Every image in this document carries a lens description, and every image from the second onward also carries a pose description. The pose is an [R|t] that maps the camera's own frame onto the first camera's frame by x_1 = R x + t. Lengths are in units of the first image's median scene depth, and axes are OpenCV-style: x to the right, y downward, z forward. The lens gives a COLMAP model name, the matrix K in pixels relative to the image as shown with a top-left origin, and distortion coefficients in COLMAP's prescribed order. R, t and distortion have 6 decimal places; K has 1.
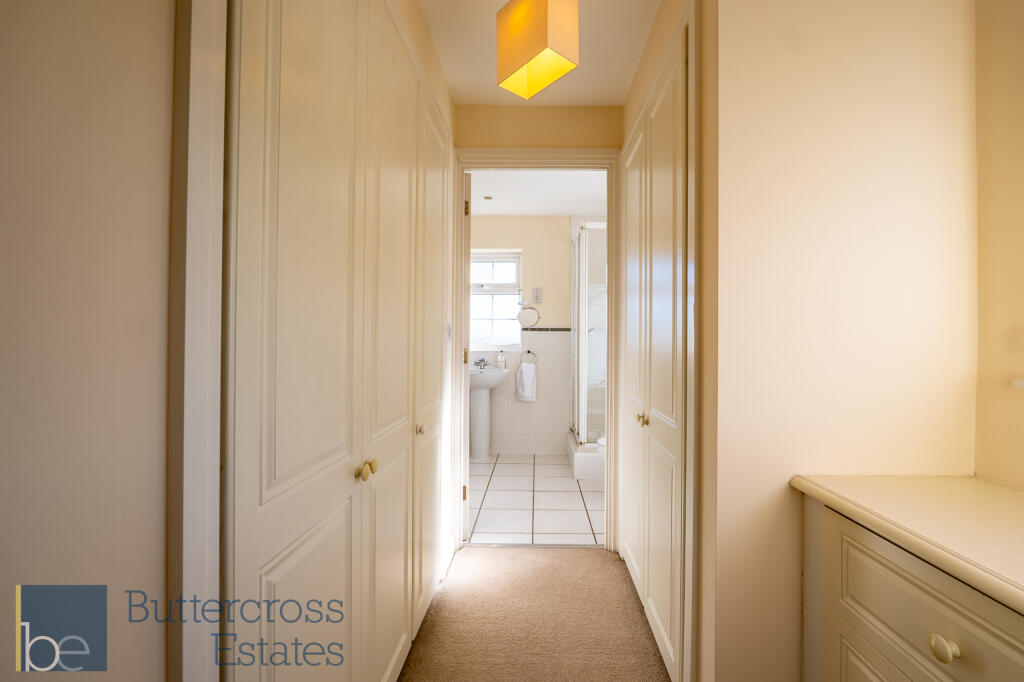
lens RADIAL K [[425.7, 0, 535.7], [0, 425.7, 339.6], [0, 0, 1]] dist [-0.008004, 0.000057]
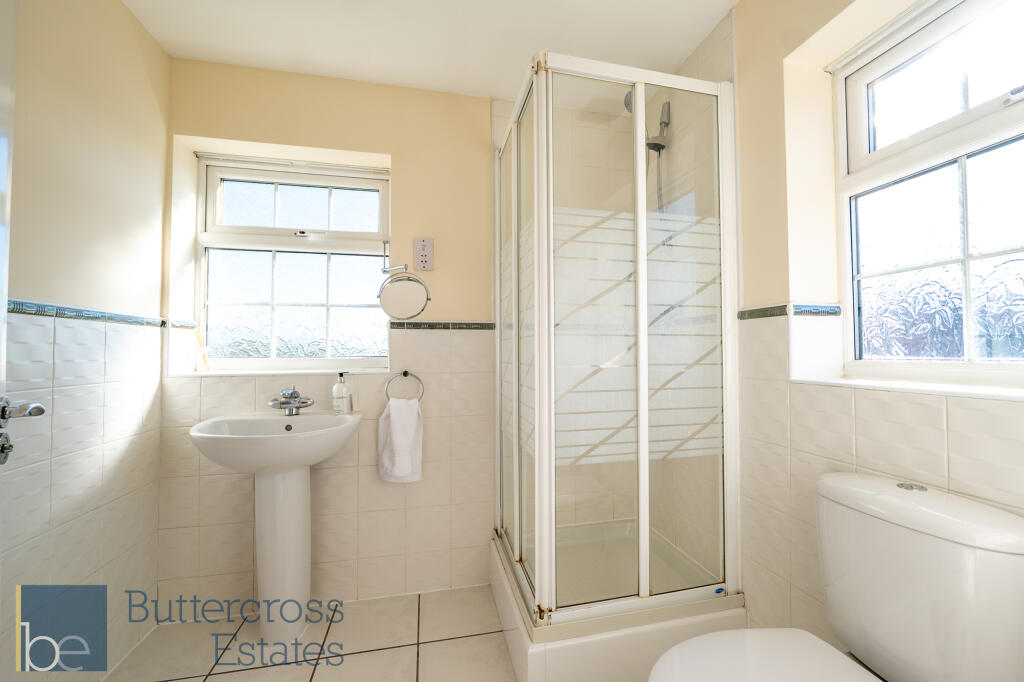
lens RADIAL K [[425.7, 0, 535.7], [0, 425.7, 339.6], [0, 0, 1]] dist [-0.008004, 0.000057]
pose [[0.966095, -0.002548, 0.258173, 0.001229], [0.008240, 0.999746, -0.020969, 0.002527], [-0.258054, 0.022385, 0.965871, 0.516237]]
